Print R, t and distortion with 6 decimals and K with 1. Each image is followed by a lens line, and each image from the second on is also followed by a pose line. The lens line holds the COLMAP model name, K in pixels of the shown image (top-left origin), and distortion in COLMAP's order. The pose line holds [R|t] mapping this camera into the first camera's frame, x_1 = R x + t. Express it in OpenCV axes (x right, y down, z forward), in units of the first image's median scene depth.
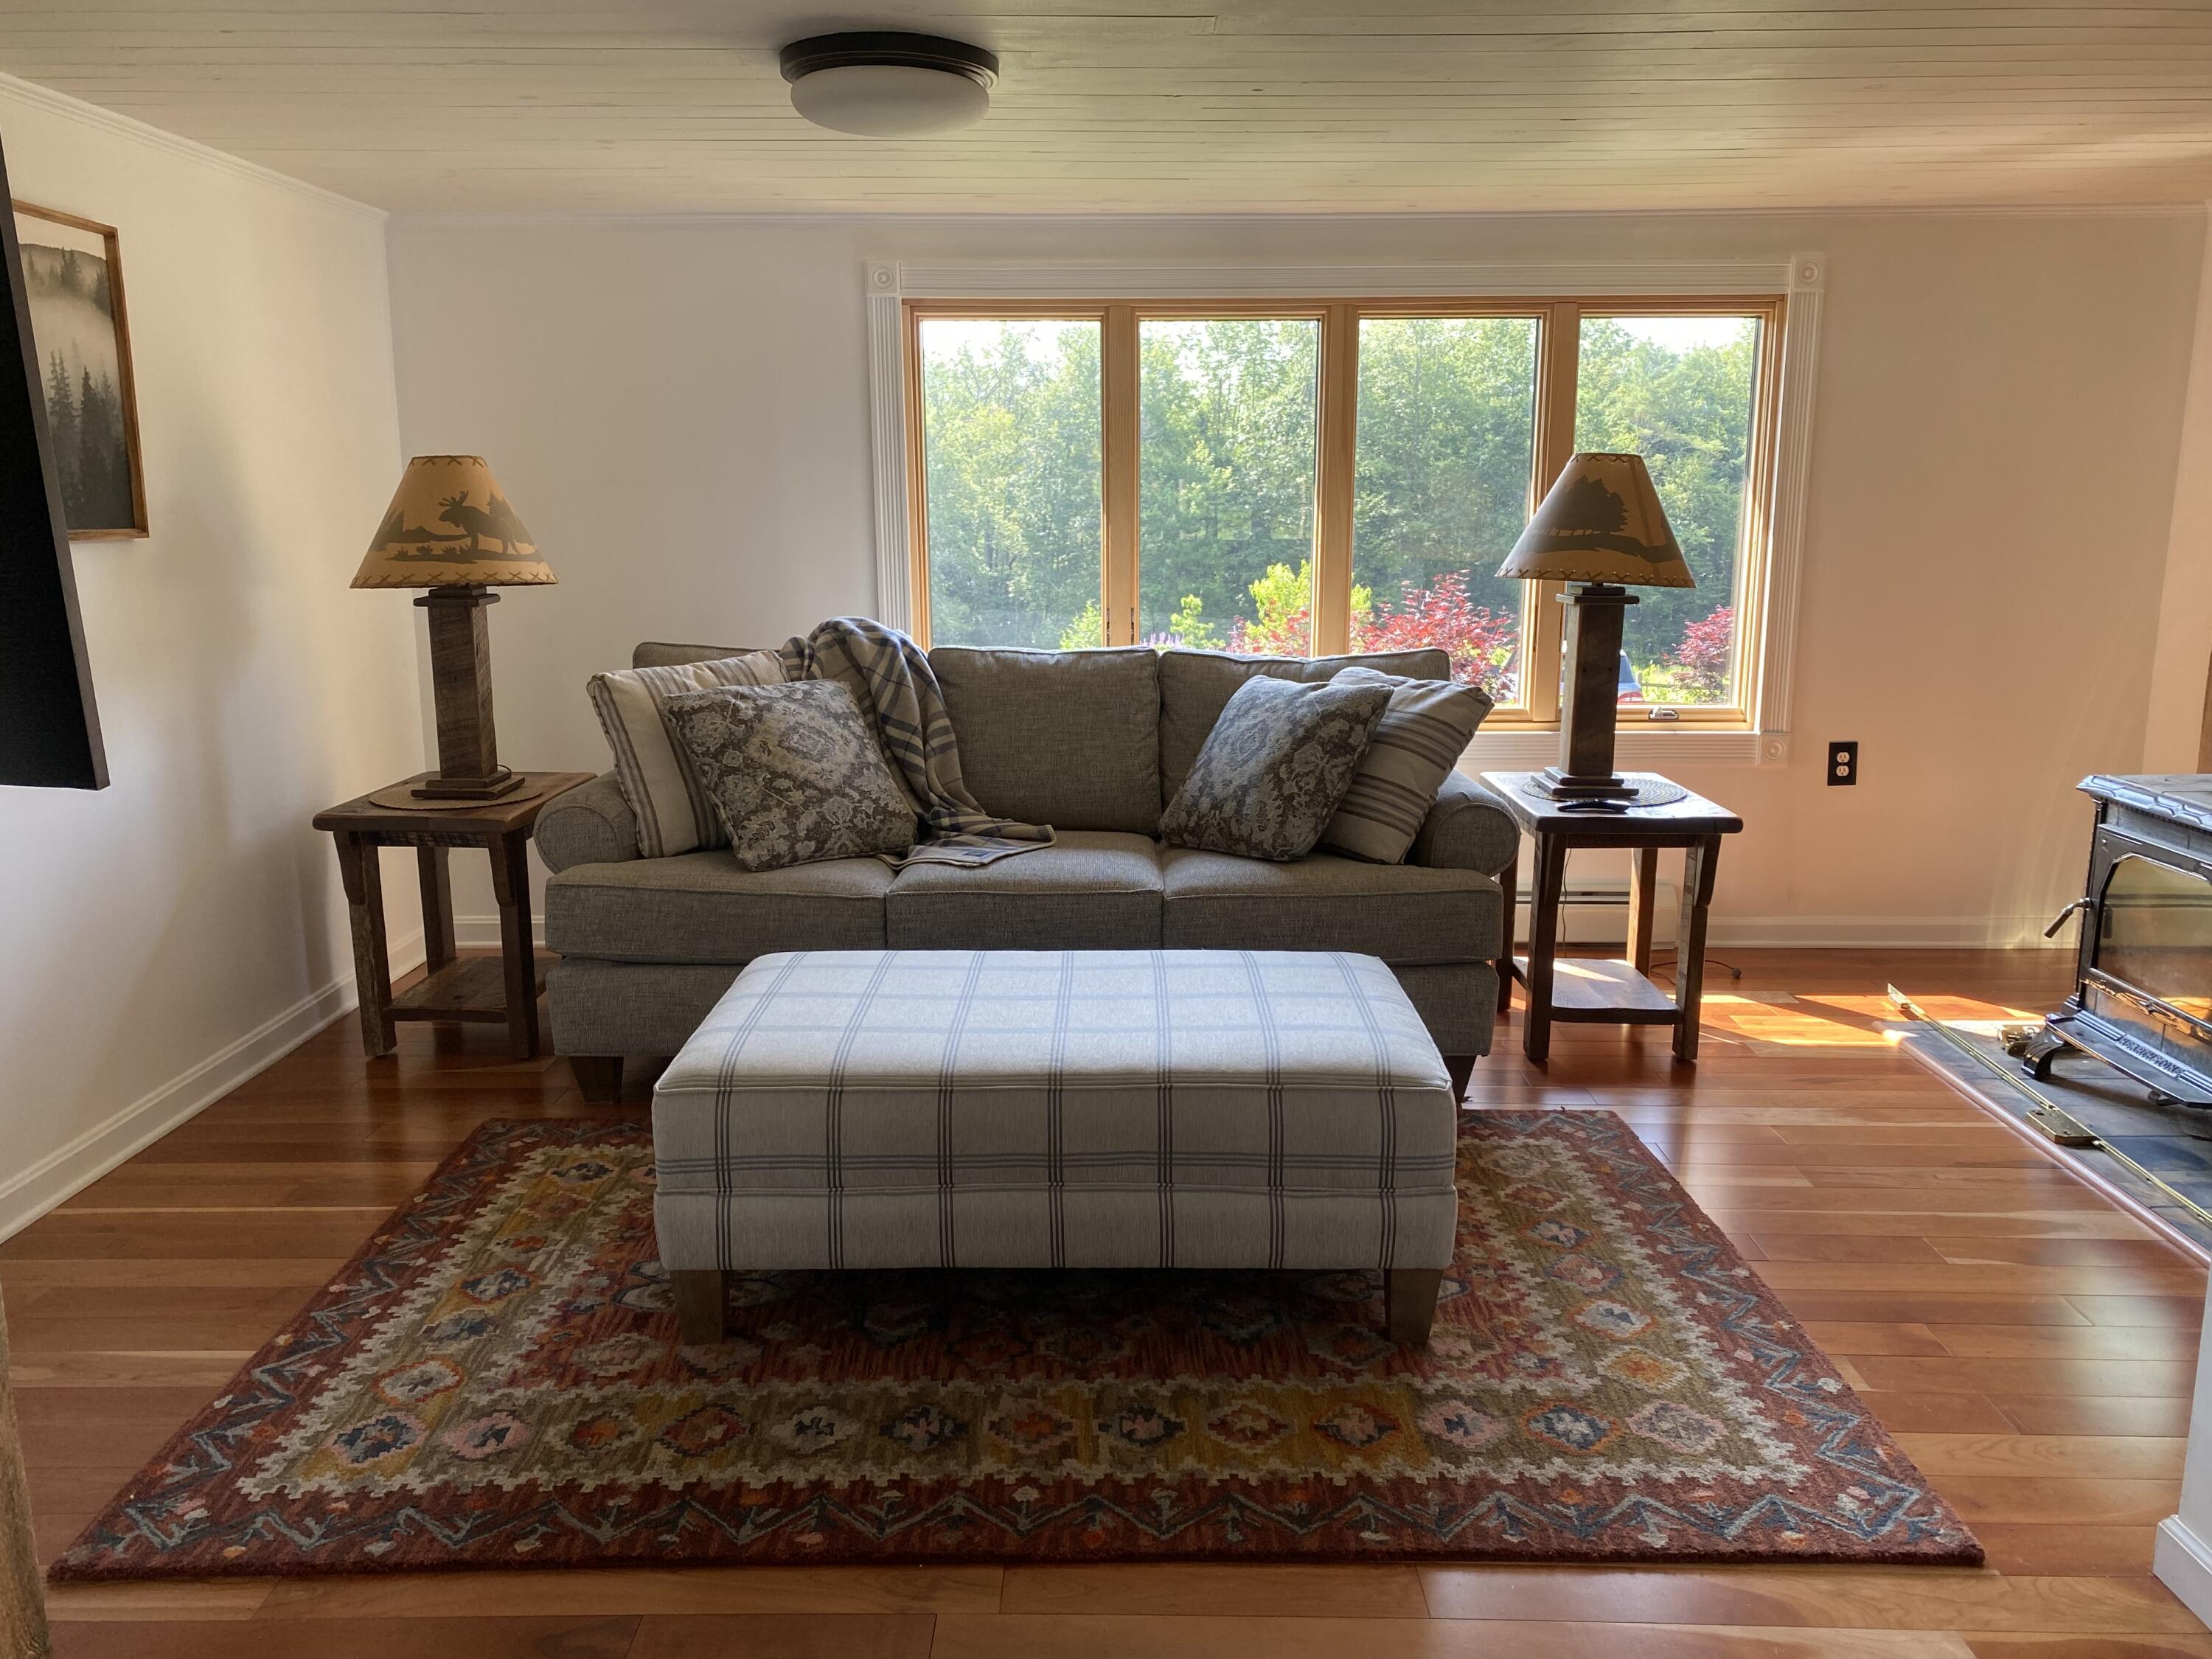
lens RADIAL K [[1682.9, 0, 1106.3], [0, 1682.9, 840.9], [0, 0, 1]] dist [0.031116, -0.030763]
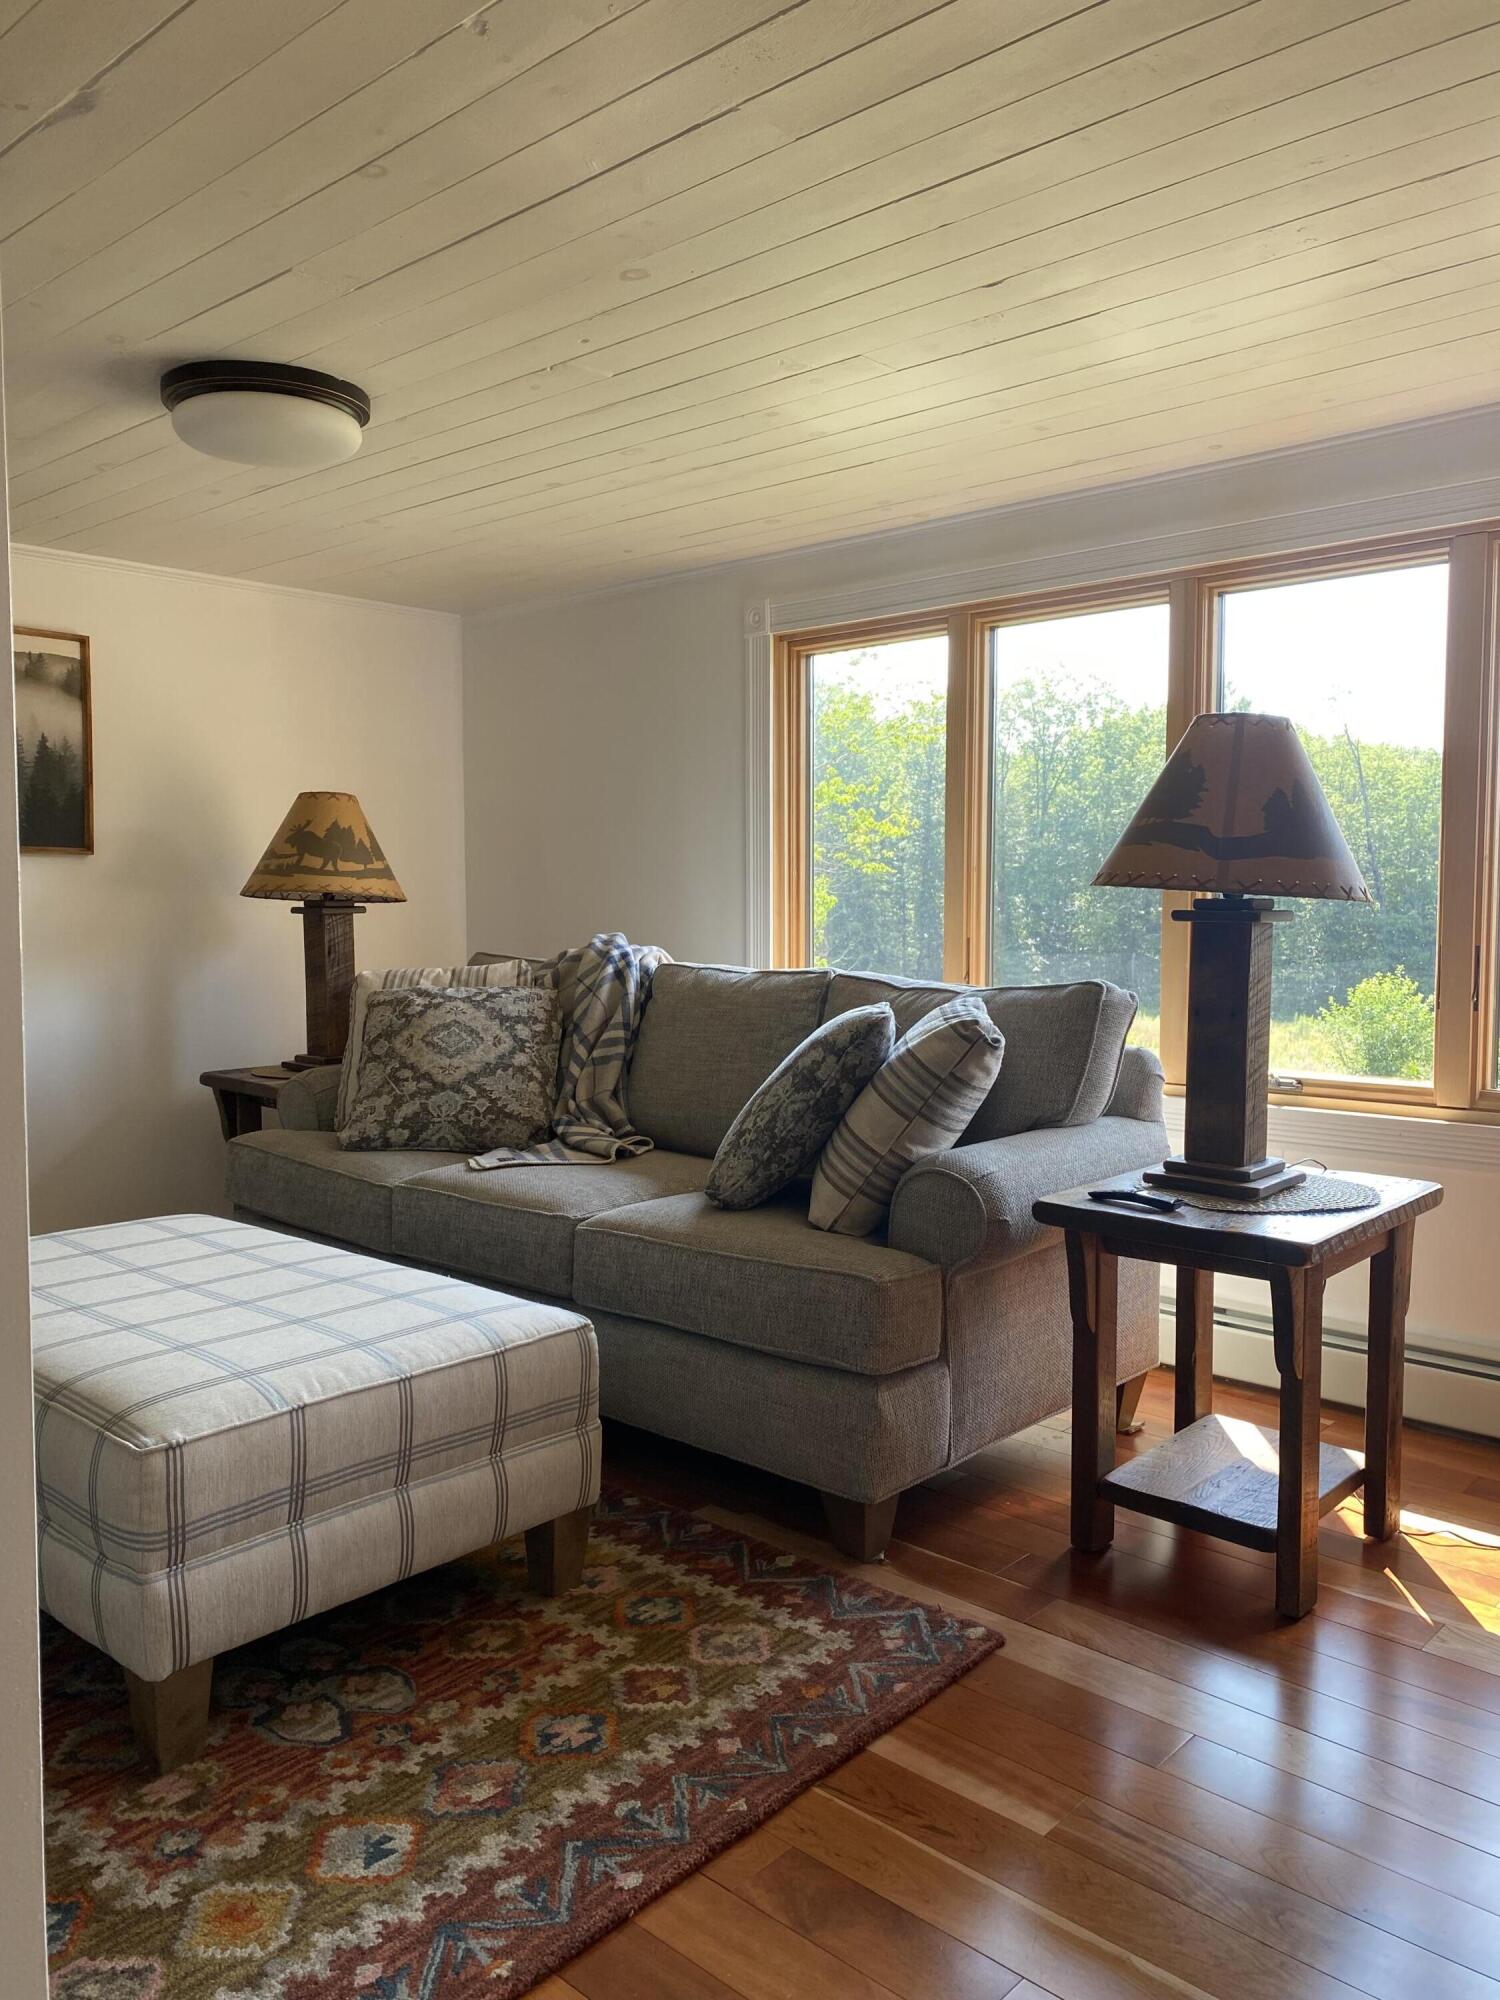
lens RADIAL K [[1521.6, 0, 748.4], [0, 1521.6, 993.1], [0, 0, 1]] dist [0.031116, -0.030763]
pose [[0.744488, 0.041434, -0.666349, 0.615525], [-0.134222, 0.986983, -0.088590, -0.028214], [0.654004, 0.155393, 0.740359, 0.421195]]
